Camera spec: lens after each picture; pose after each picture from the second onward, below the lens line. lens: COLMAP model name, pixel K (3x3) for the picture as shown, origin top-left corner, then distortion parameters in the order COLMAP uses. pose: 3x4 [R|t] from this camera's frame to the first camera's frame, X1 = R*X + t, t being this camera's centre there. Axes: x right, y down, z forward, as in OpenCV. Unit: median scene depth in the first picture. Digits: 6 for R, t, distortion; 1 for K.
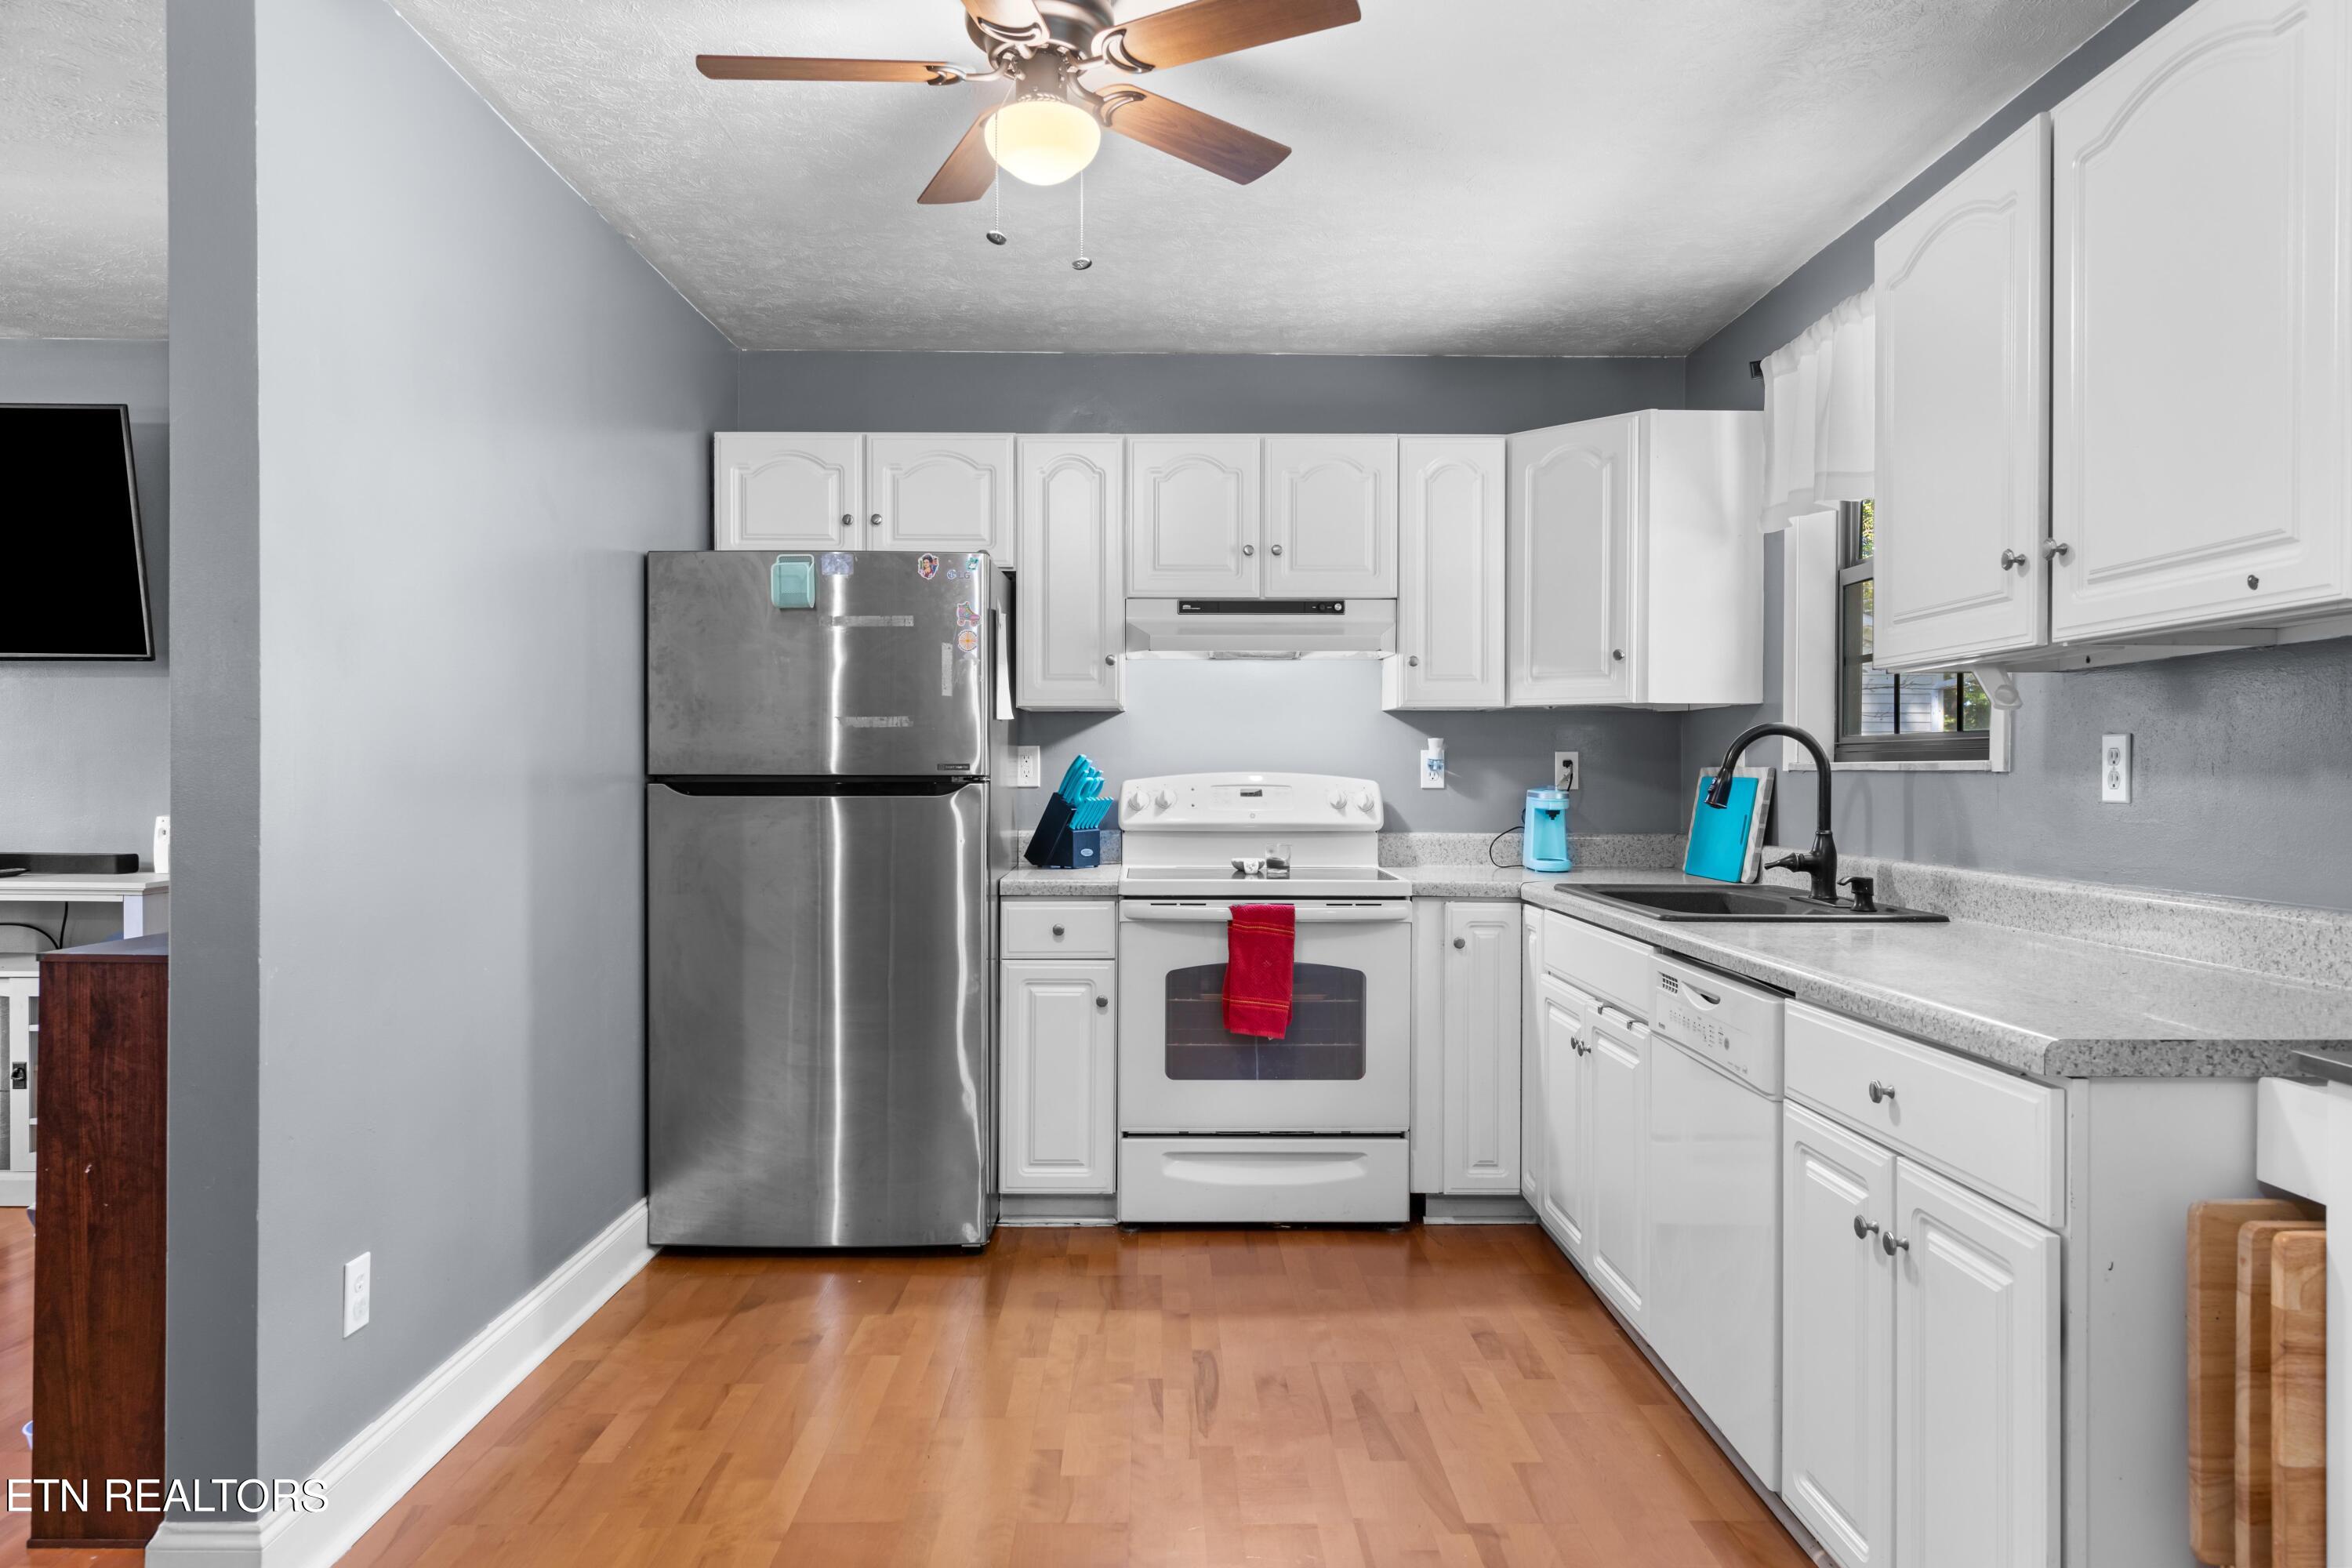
lens RADIAL K [[1527.6, 0, 1173.3], [0, 1527.6, 781.0], [0, 0, 1]] dist [0.011488, -0.002155]
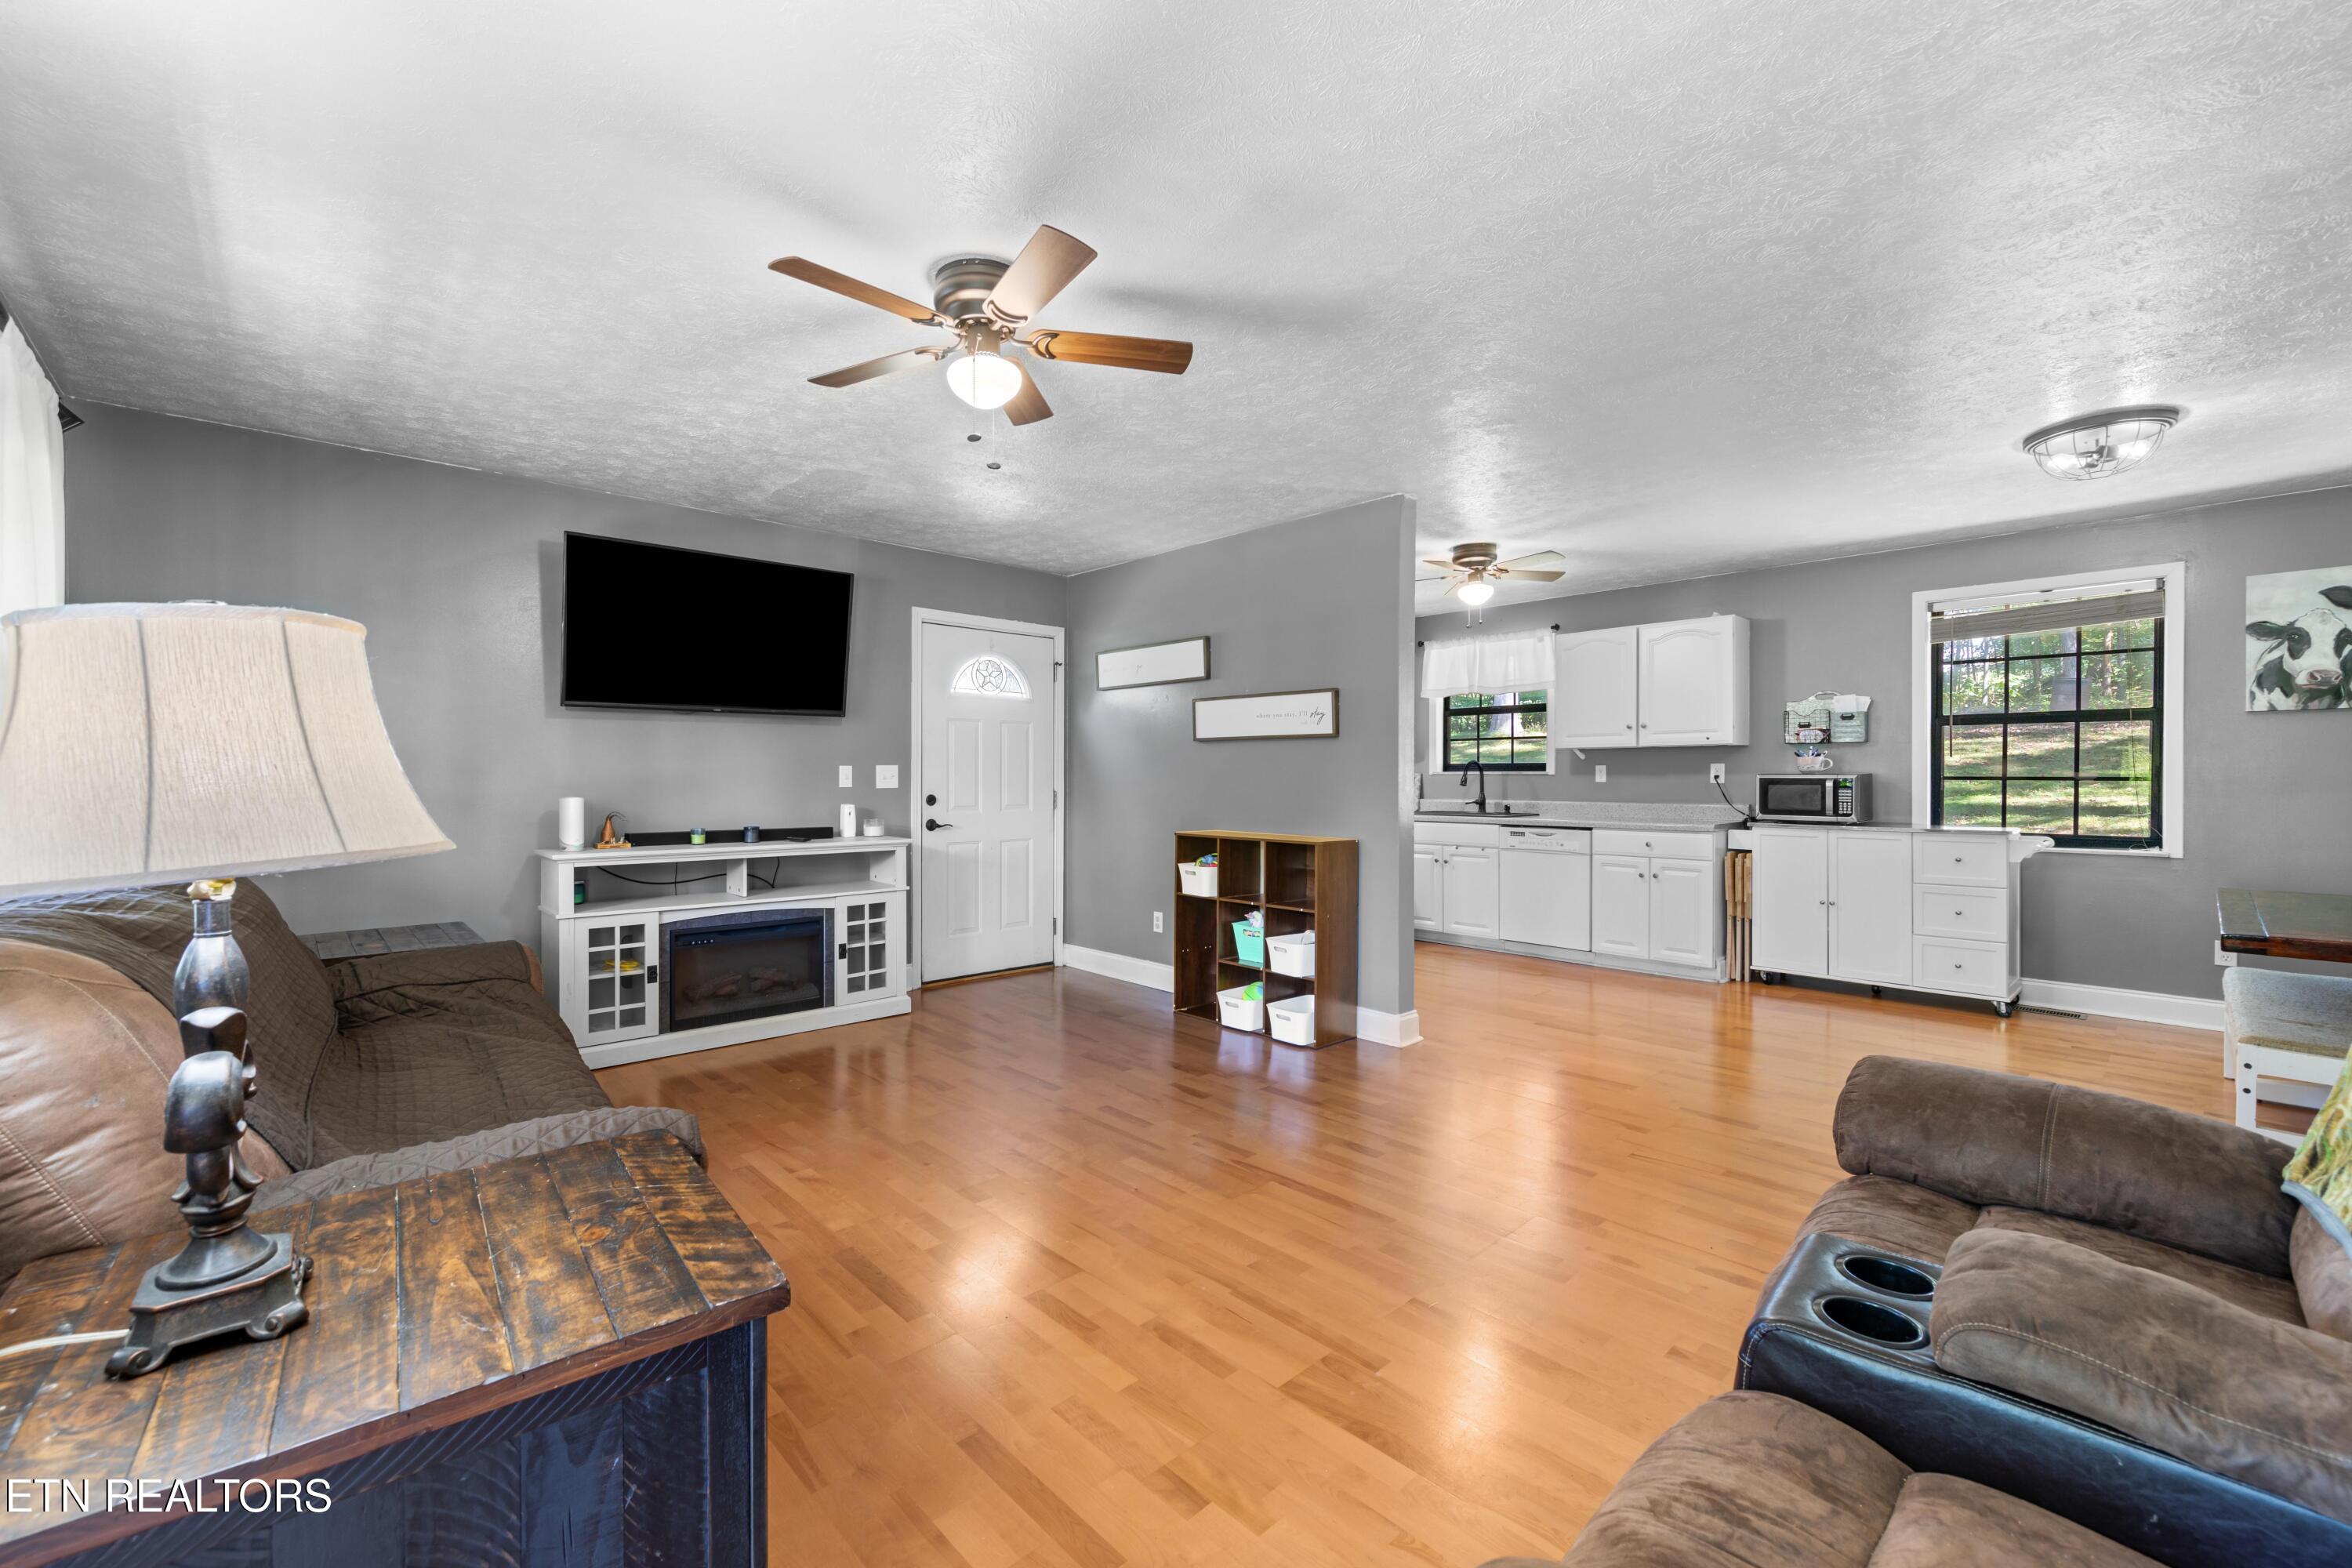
lens RADIAL K [[955.1, 0, 1170.7], [0, 955.1, 781.9], [0, 0, 1]] dist [0.001410, 0.000147]
pose [[0.737441, -0.010395, 0.675331, -1.288549], [0.008691, 0.999945, 0.005902, -0.007417], [-0.675355, 0.001517, 0.737491, -0.074862]]
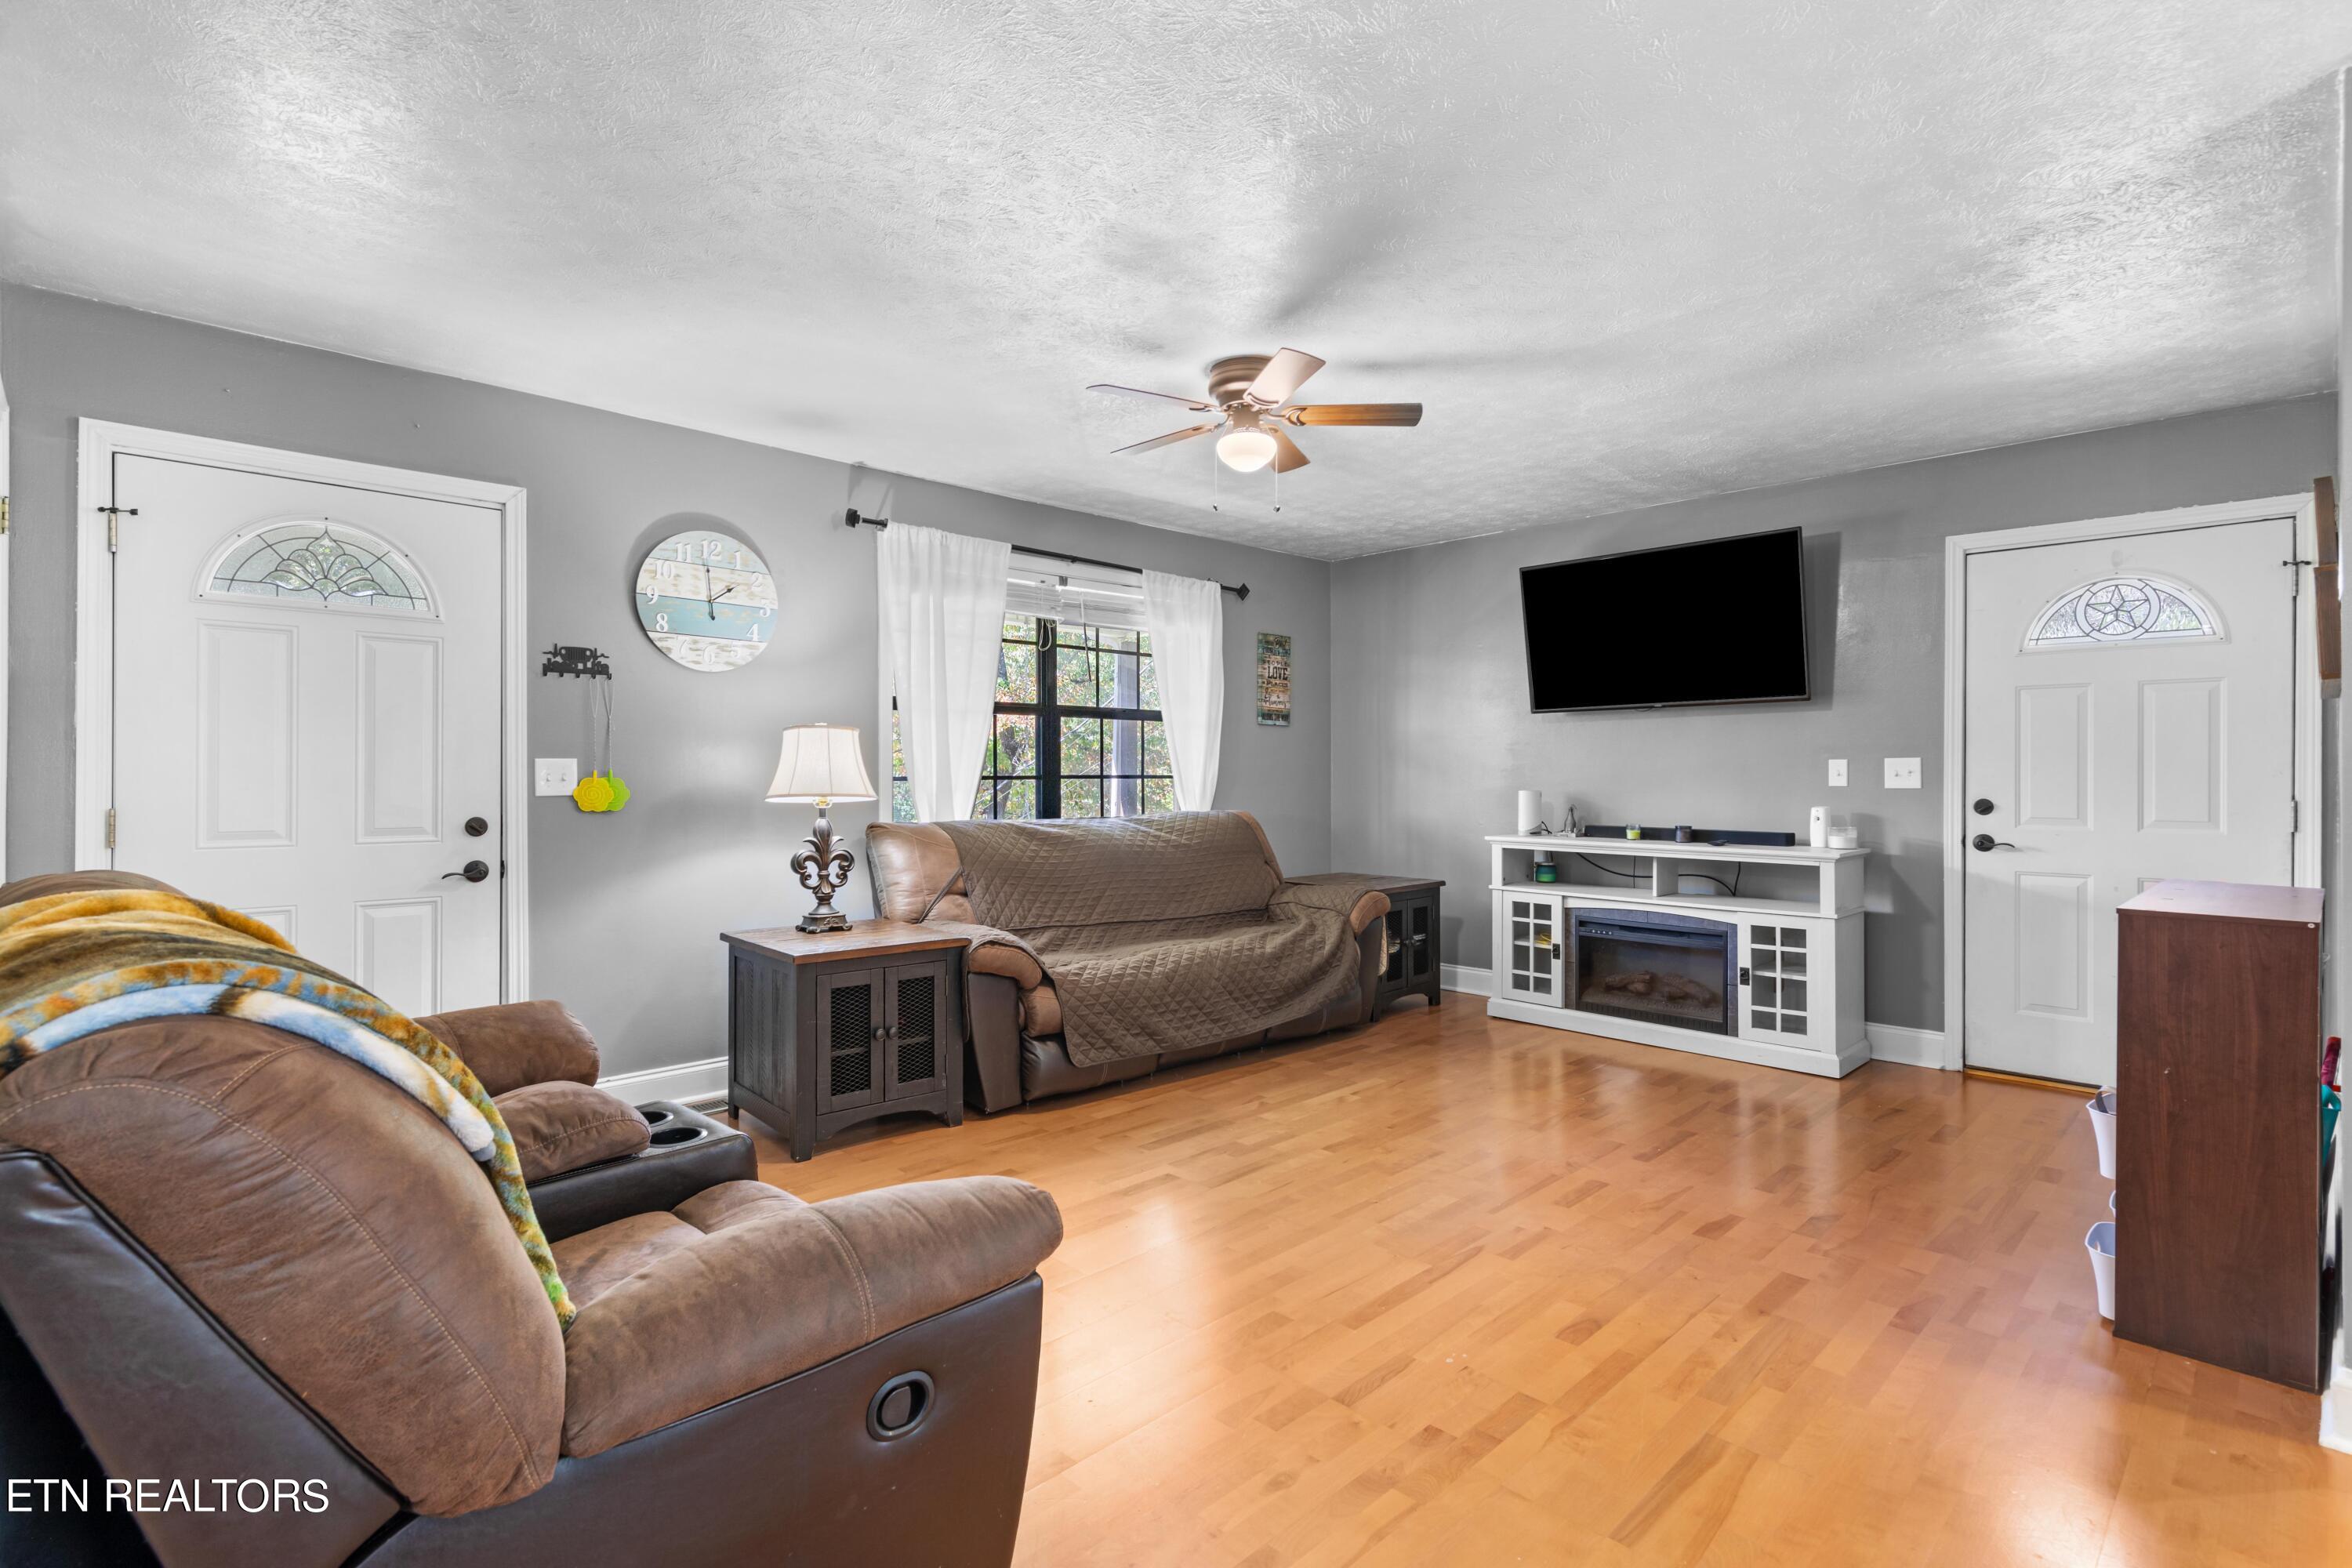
lens RADIAL K [[1122.0, 0, 1177.1], [0, 1122.0, 771.5], [0, 0, 1]] dist [0.009165, -0.000952]
pose [[0.690517, -0.007163, -0.723281, -0.351318], [0.000238, 0.999953, -0.009675, -0.000645], [0.723316, 0.006509, 0.690486, -0.190477]]
